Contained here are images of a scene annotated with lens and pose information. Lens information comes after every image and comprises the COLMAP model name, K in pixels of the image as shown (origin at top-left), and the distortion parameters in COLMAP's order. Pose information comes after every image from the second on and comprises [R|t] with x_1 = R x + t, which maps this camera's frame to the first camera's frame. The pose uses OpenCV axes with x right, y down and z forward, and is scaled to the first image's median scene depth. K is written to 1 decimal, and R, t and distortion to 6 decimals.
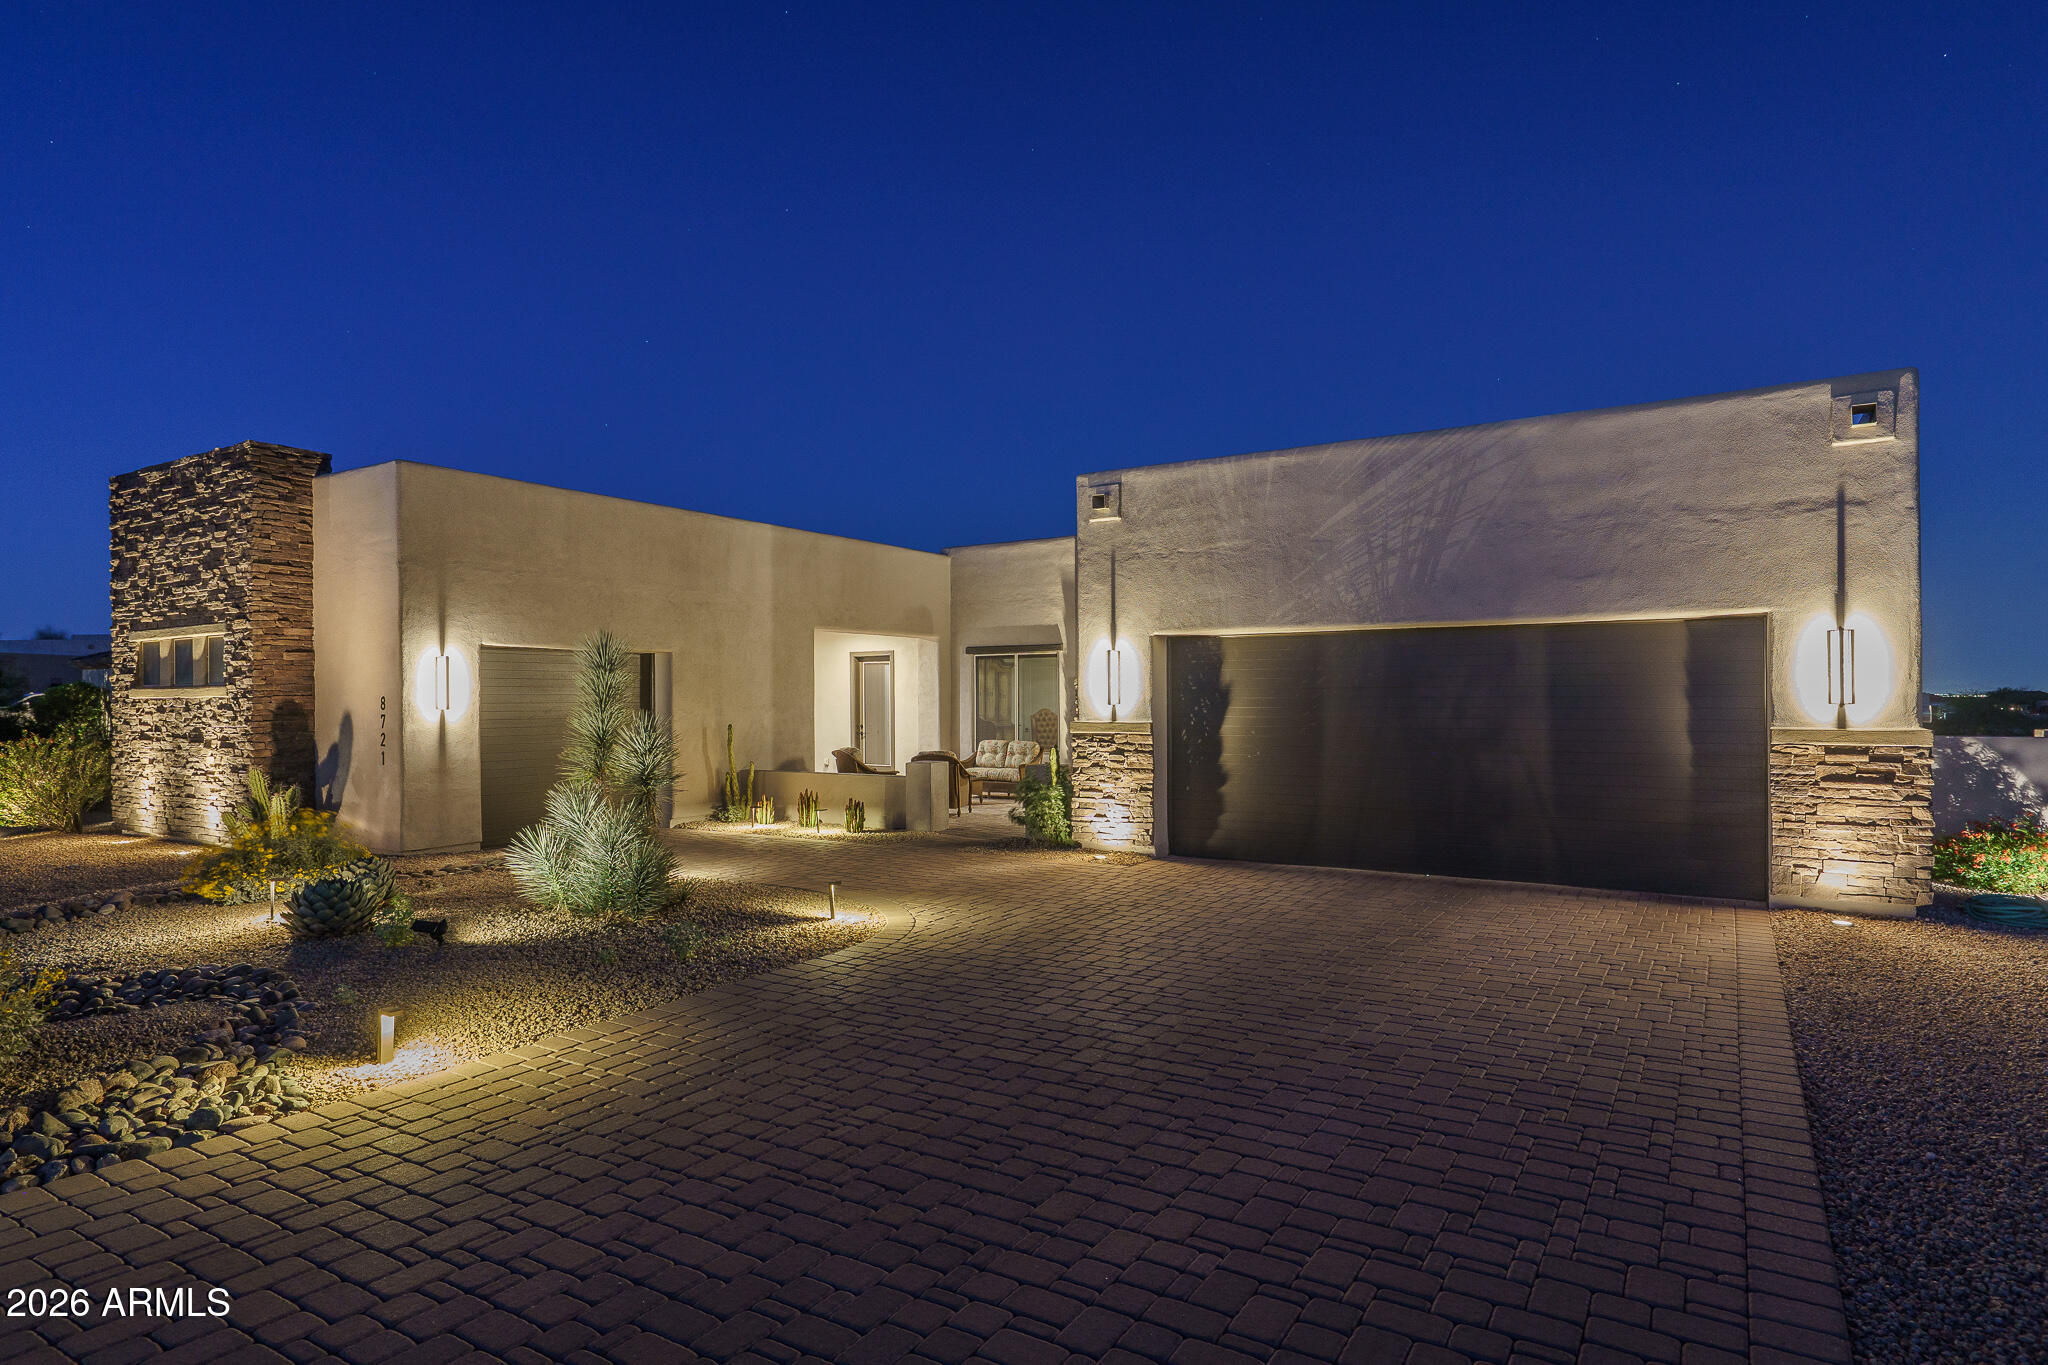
lens RADIAL K [[1119.4, 0, 986.9], [0, 1119.4, 690.4], [0, 0, 1]] dist [0.002681, -0.000978]
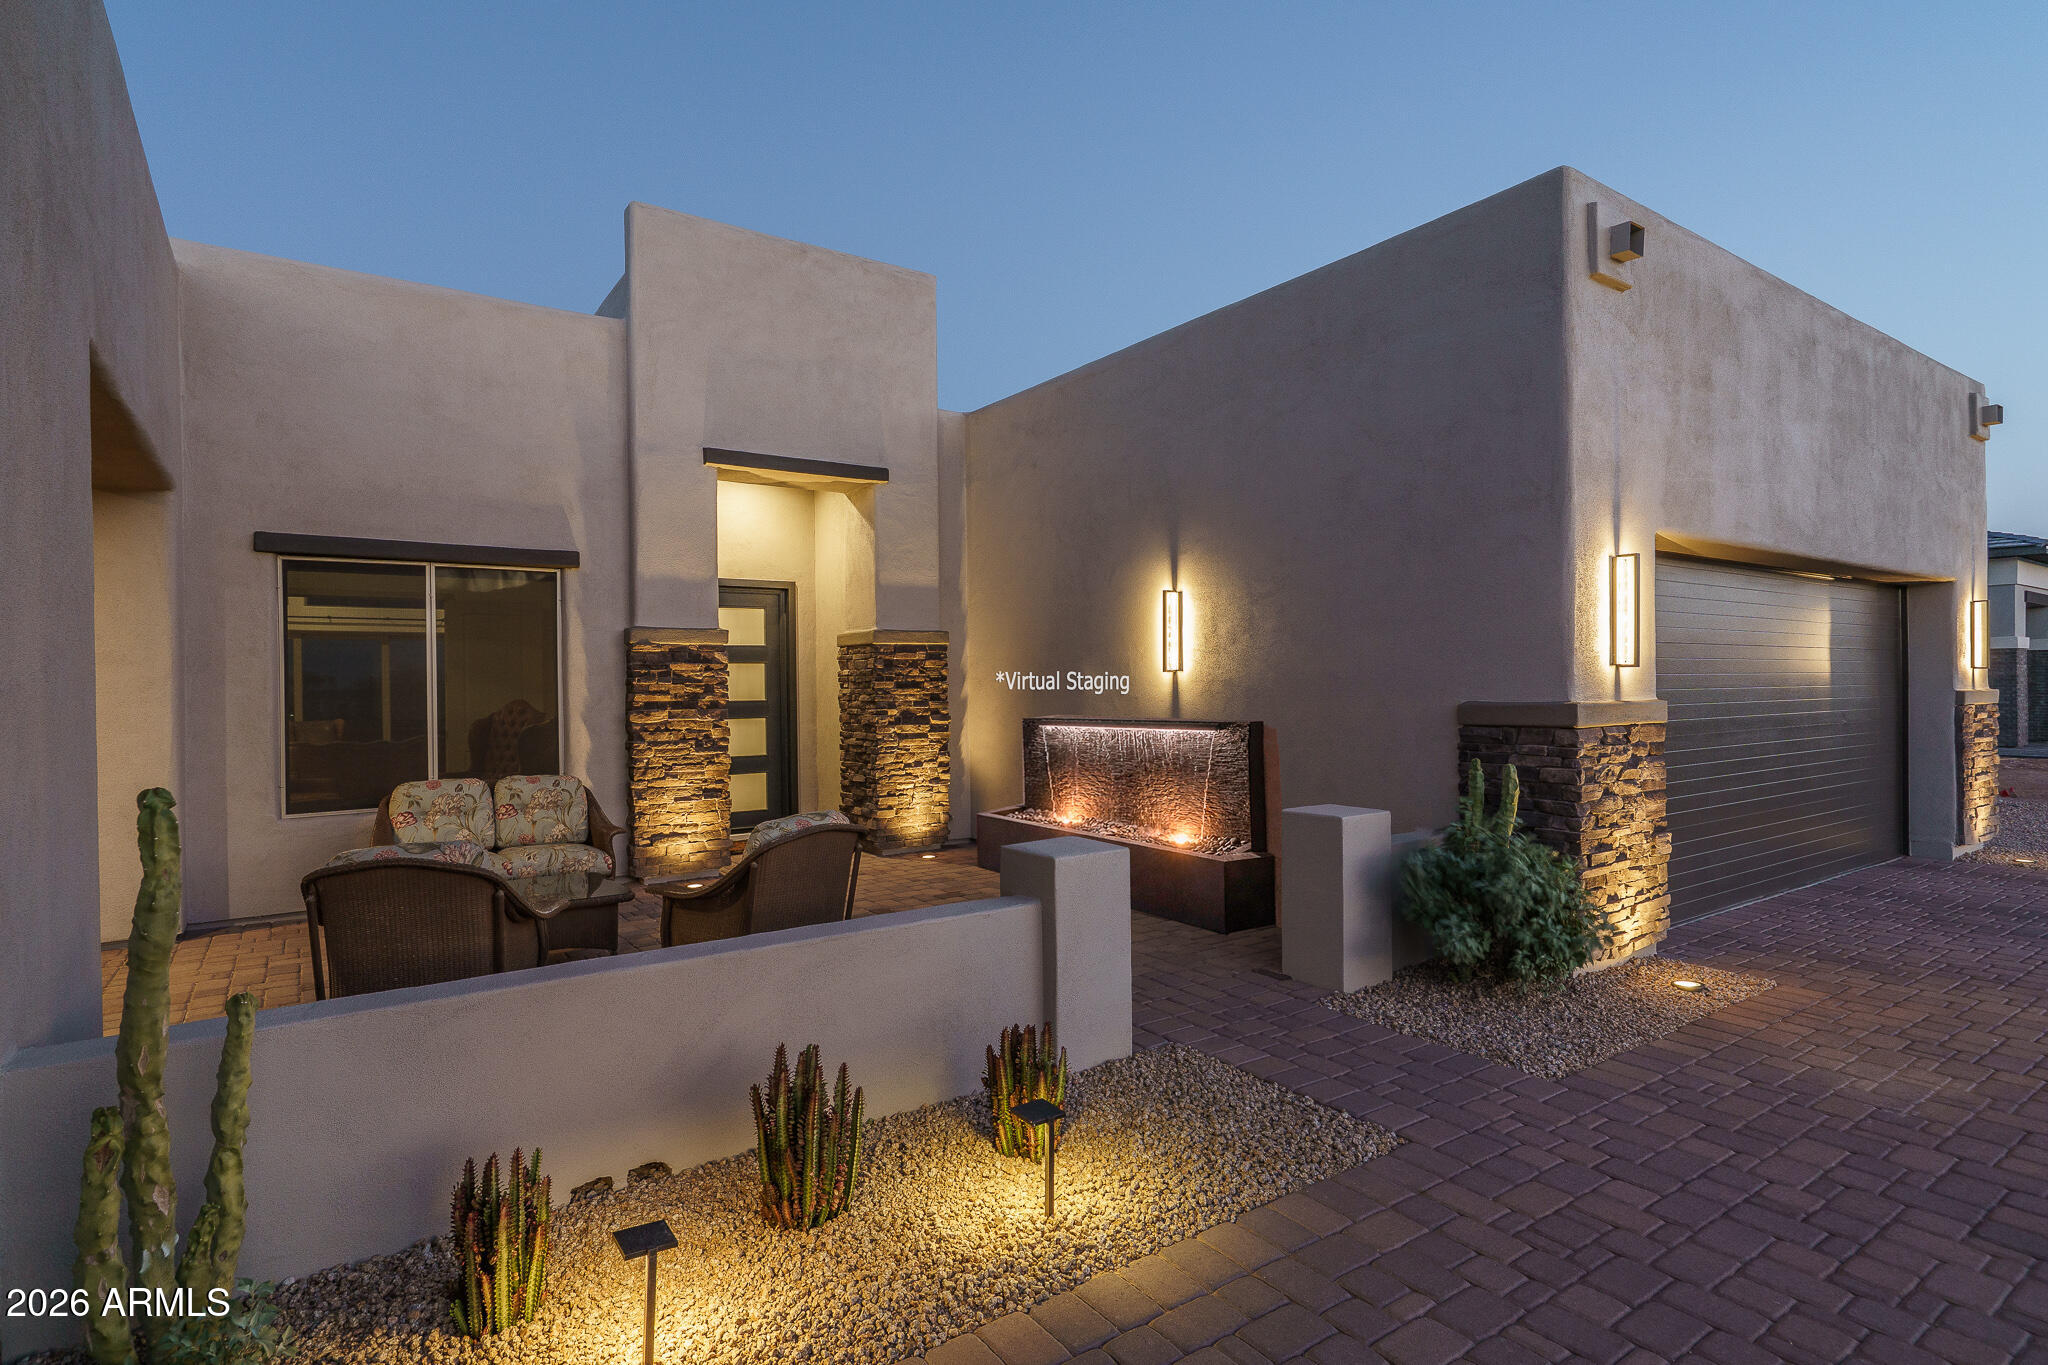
lens RADIAL K [[1054.8, 0, 1024.0], [0, 1054.8, 682.5], [0, 0, 1]] dist [0.021939, 0.000105]
pose [[0.373770, 0.004037, 0.927512, -0.383133], [0.005276, 0.999965, -0.006478, 0.020332], [-0.927506, 0.007314, 0.373736, 0.992423]]
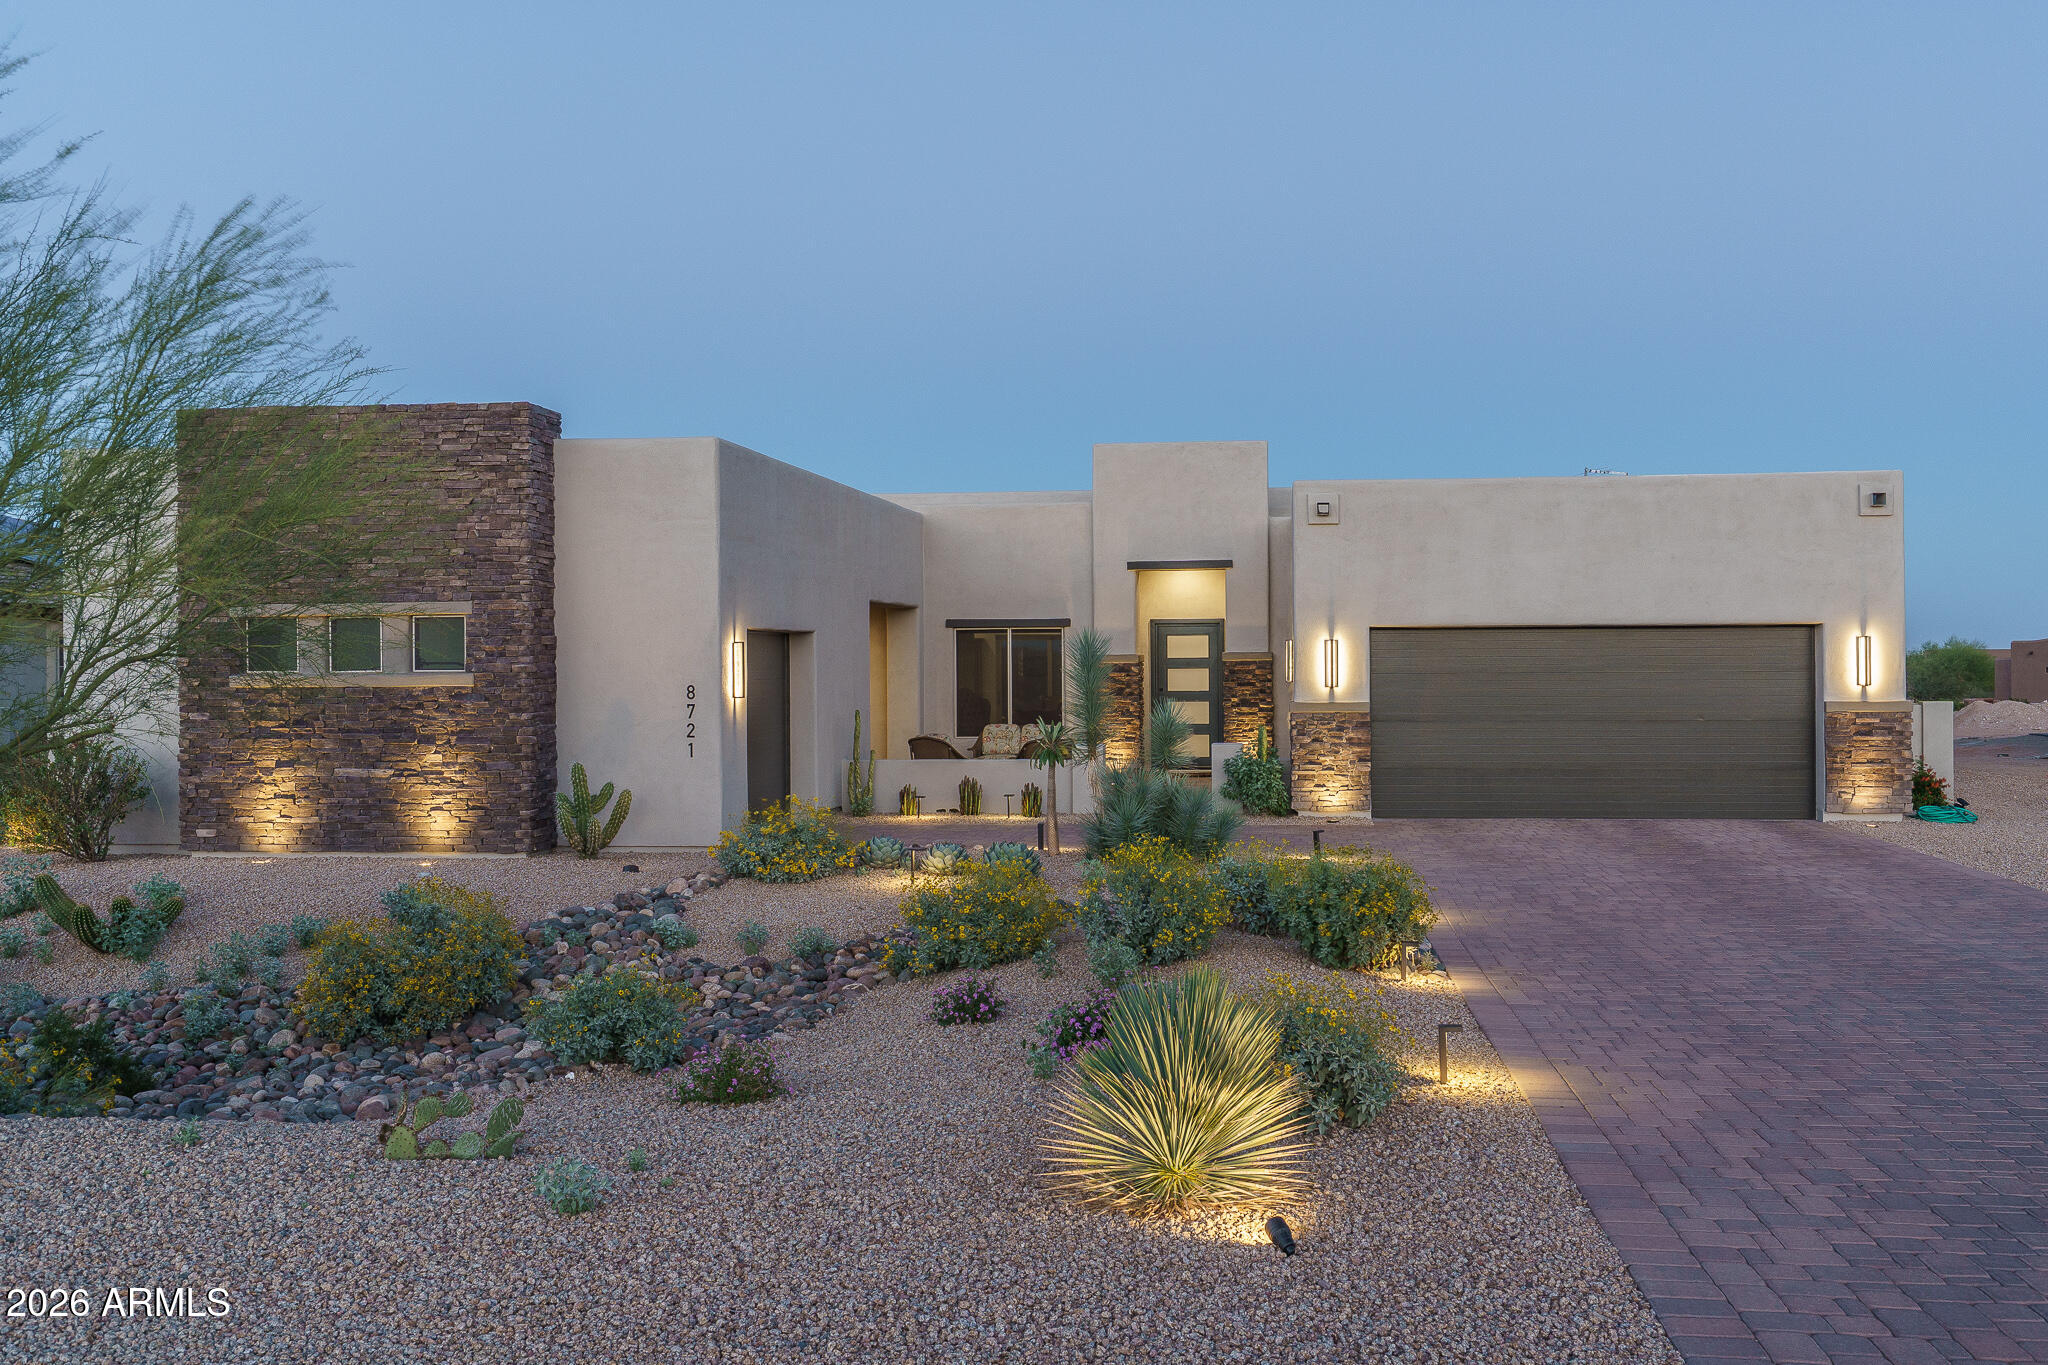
lens RADIAL K [[1743.3, 0, 1024.0], [0, 1743.3, 682.5], [0, 0, 1]] dist [-0.039854, 0.003640]
pose [[0.906569, -0.007552, 0.421991, -0.847779], [0.000384, 0.999854, 0.017069, -0.020312], [-0.422058, -0.015312, 0.906439, -0.431025]]
